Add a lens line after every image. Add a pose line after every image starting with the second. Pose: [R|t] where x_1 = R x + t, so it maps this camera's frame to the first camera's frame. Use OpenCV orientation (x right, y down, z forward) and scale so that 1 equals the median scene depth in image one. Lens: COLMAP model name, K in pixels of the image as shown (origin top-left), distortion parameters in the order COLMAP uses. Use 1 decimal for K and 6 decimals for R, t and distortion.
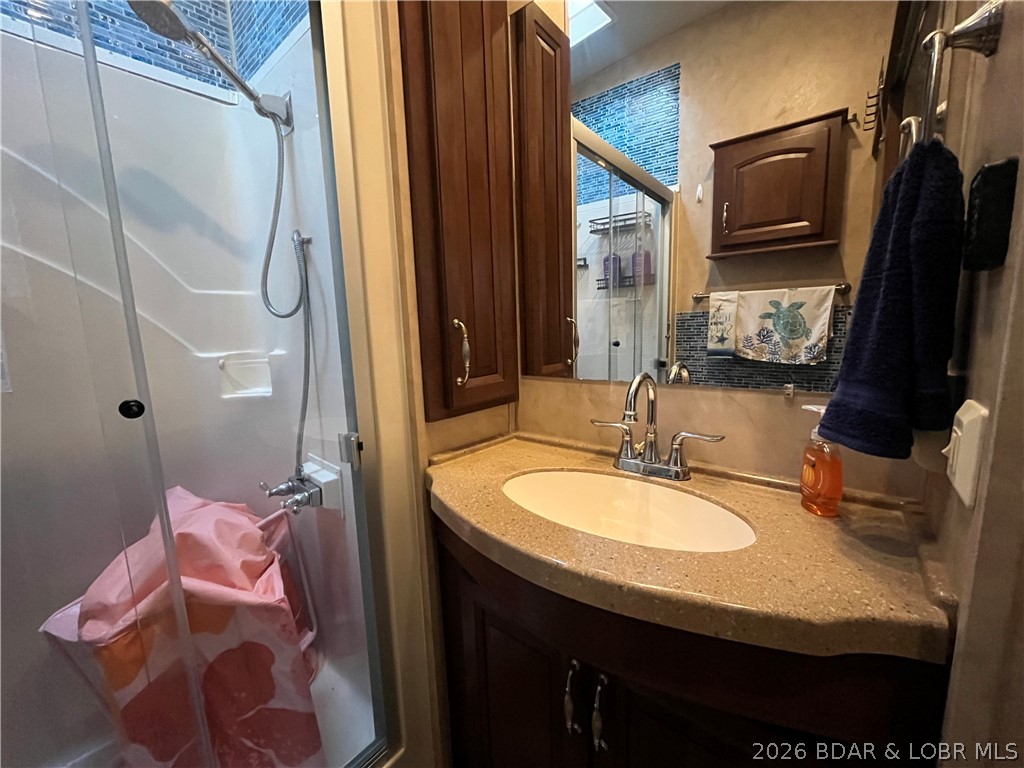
lens RADIAL K [[417.1, 0, 515.3], [0, 417.1, 386.7], [0, 0, 1]] dist [-0.001592, 0.000008]
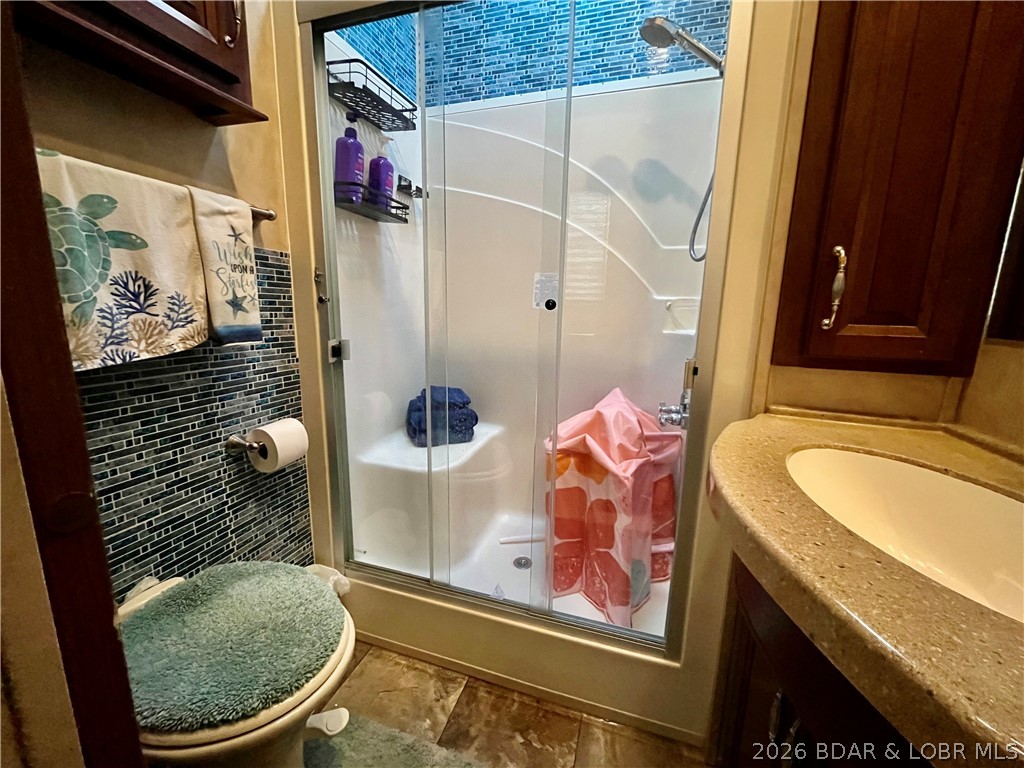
lens RADIAL K [[417.1, 0, 515.3], [0, 417.1, 386.7], [0, 0, 1]] dist [-0.001592, 0.000008]
pose [[0.373351, 0.213659, -0.902751, 0.410743], [-0.173305, 0.972049, 0.158387, 0.084338], [0.911359, 0.097317, 0.399944, 0.126406]]
